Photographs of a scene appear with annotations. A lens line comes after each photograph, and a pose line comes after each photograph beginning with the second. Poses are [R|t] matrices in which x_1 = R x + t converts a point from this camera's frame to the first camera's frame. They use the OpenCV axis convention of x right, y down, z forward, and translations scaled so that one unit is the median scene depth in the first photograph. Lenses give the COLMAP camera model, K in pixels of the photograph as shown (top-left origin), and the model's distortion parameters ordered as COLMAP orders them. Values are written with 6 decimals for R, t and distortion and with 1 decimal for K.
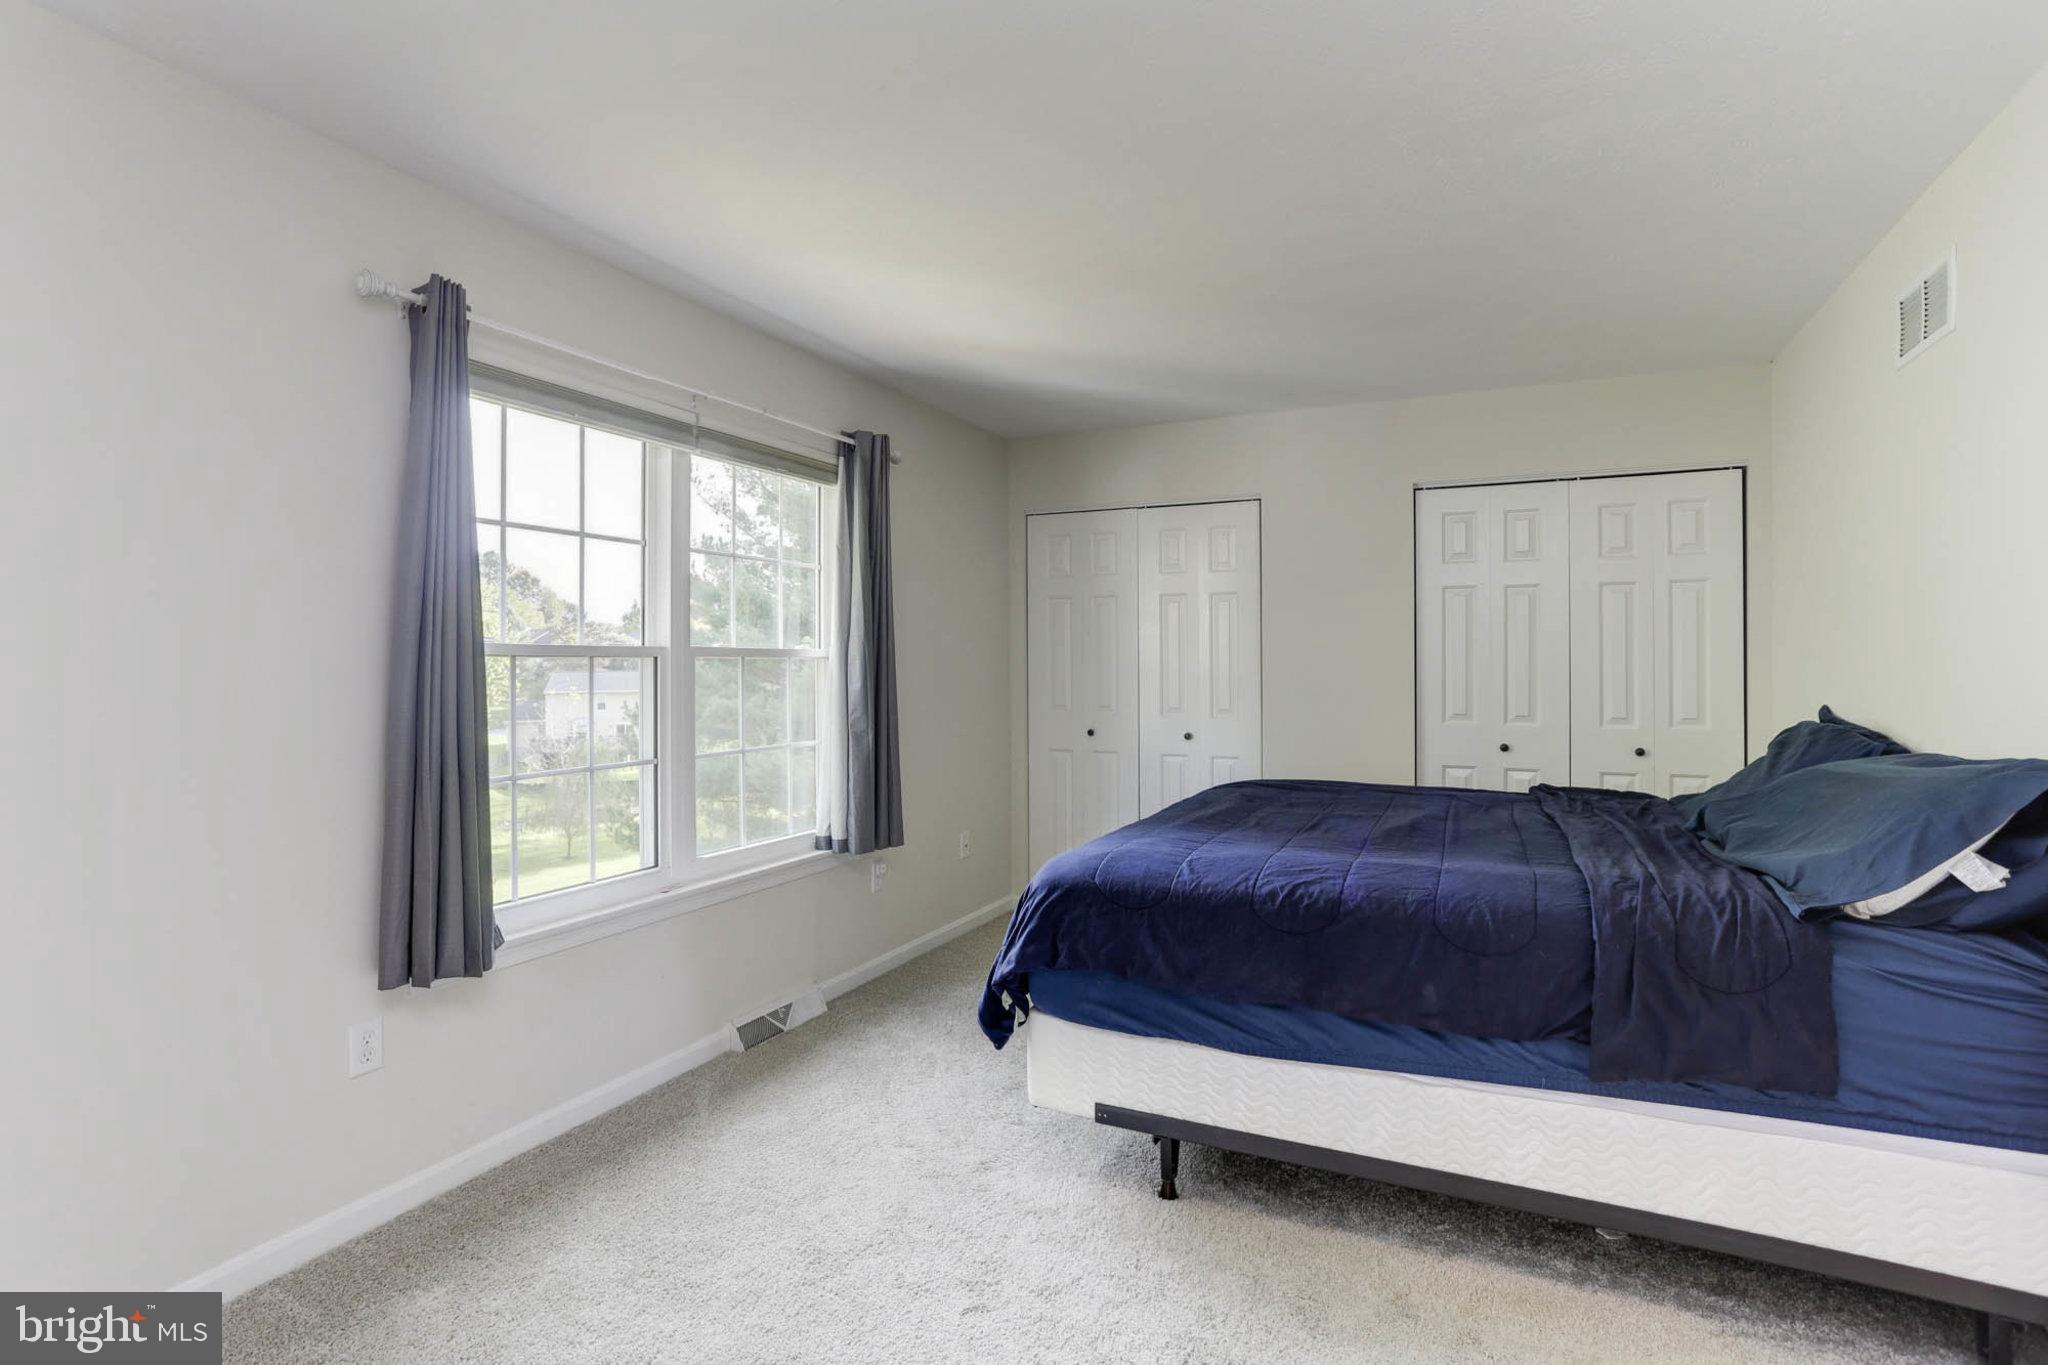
lens RADIAL K [[1000.7, 0, 1024.9], [0, 1000.7, 661.3], [0, 0, 1]] dist [-0.047531, 0.029924]
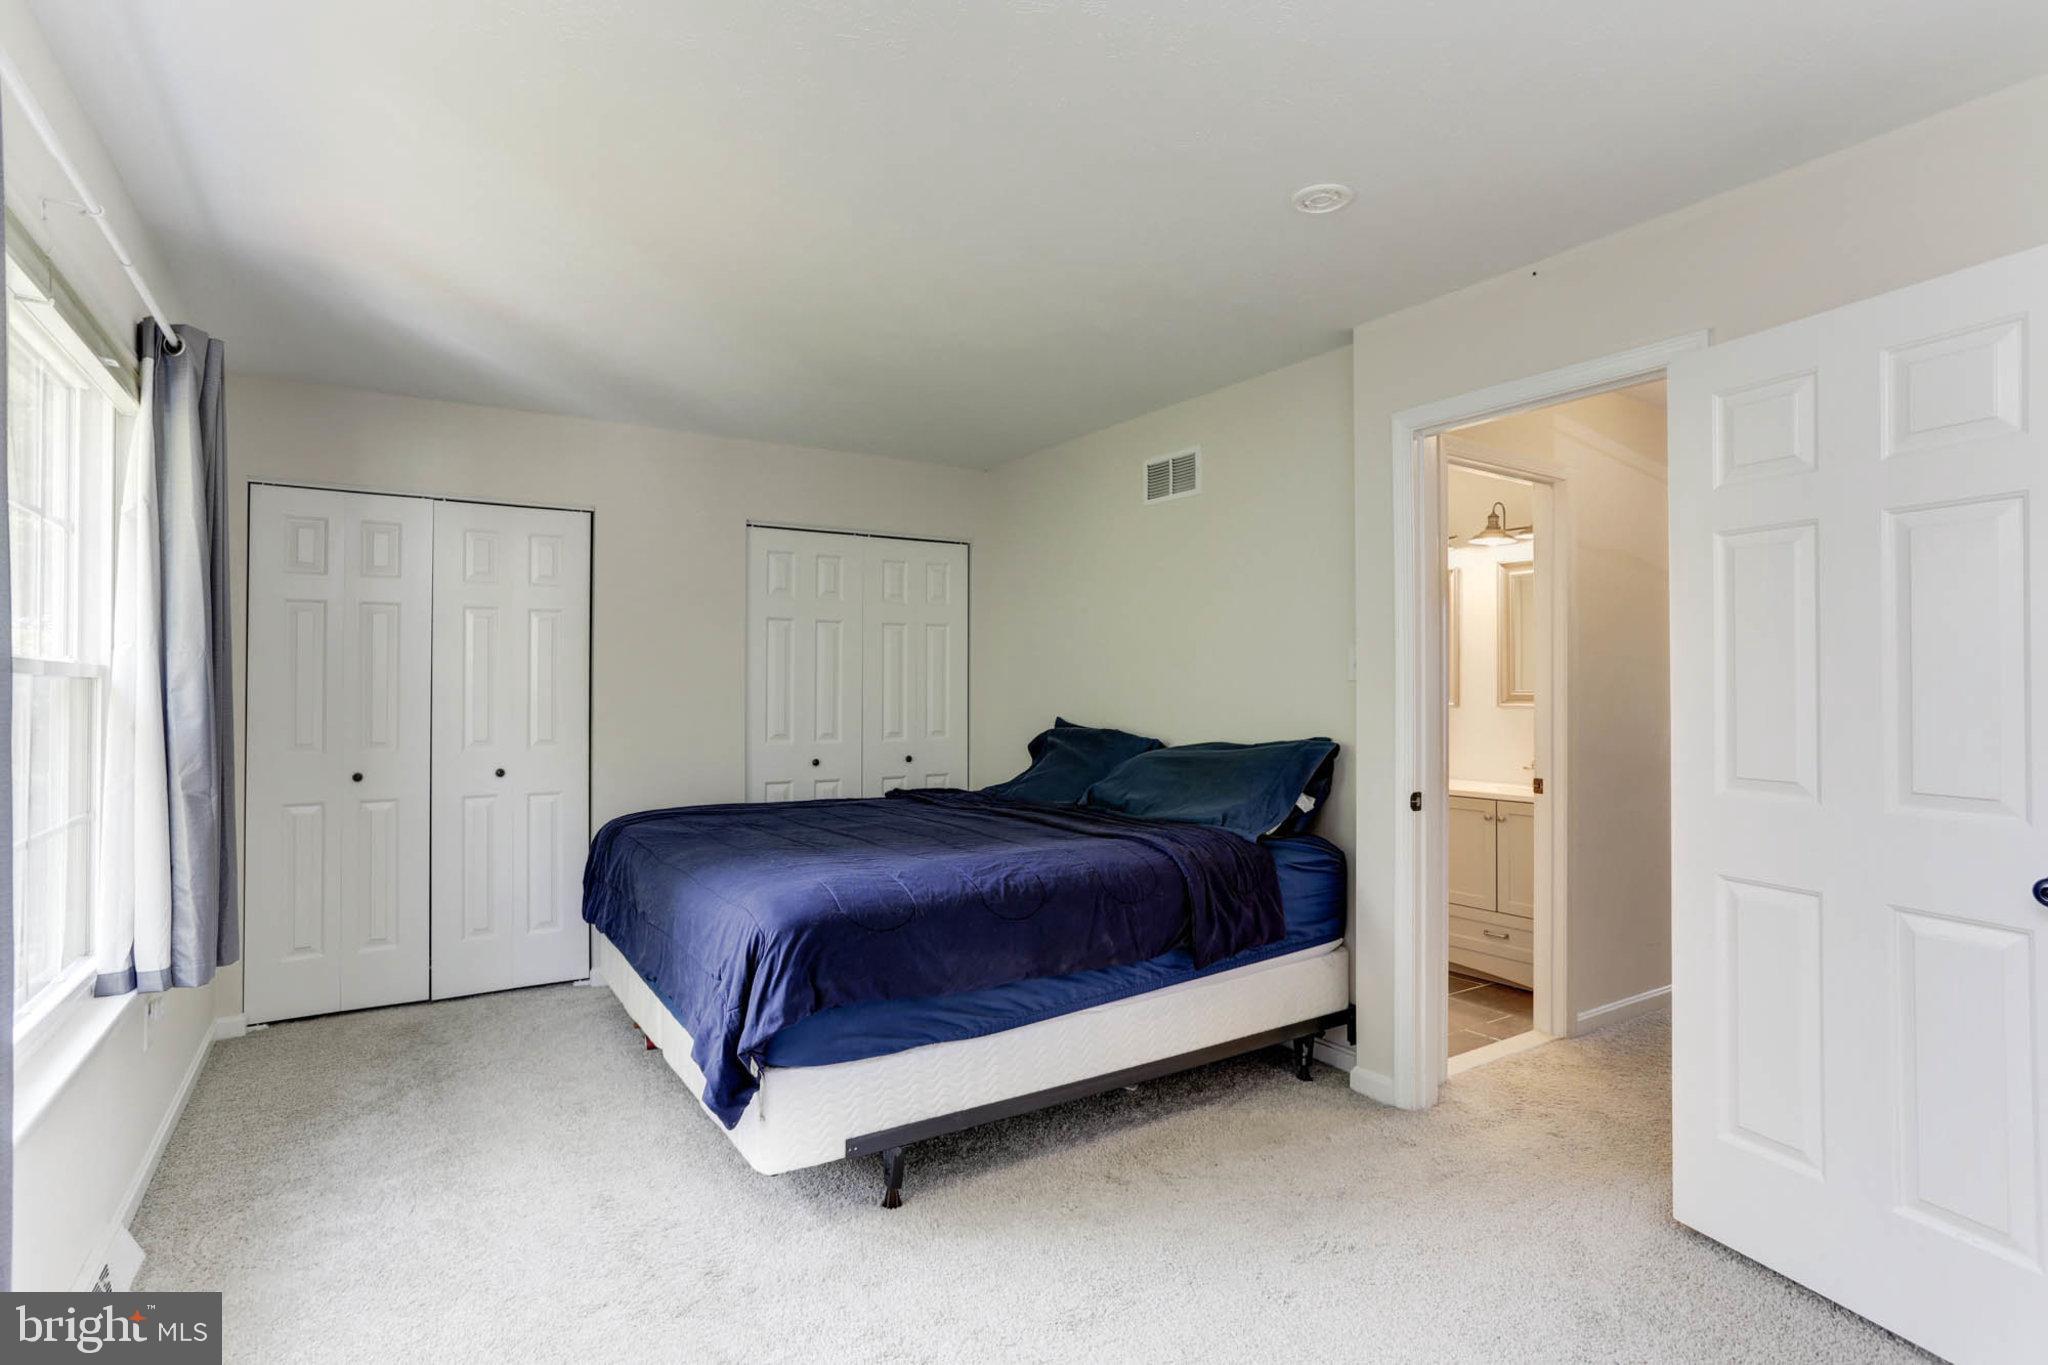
lens RADIAL K [[1000.7, 0, 1024.9], [0, 1000.7, 661.3], [0, 0, 1]] dist [-0.047531, 0.029924]
pose [[0.525645, 0.024182, 0.850361, -0.656931], [-0.003730, 0.999652, -0.026122, -0.001076], [-0.850696, 0.010559, 0.525552, 0.324567]]
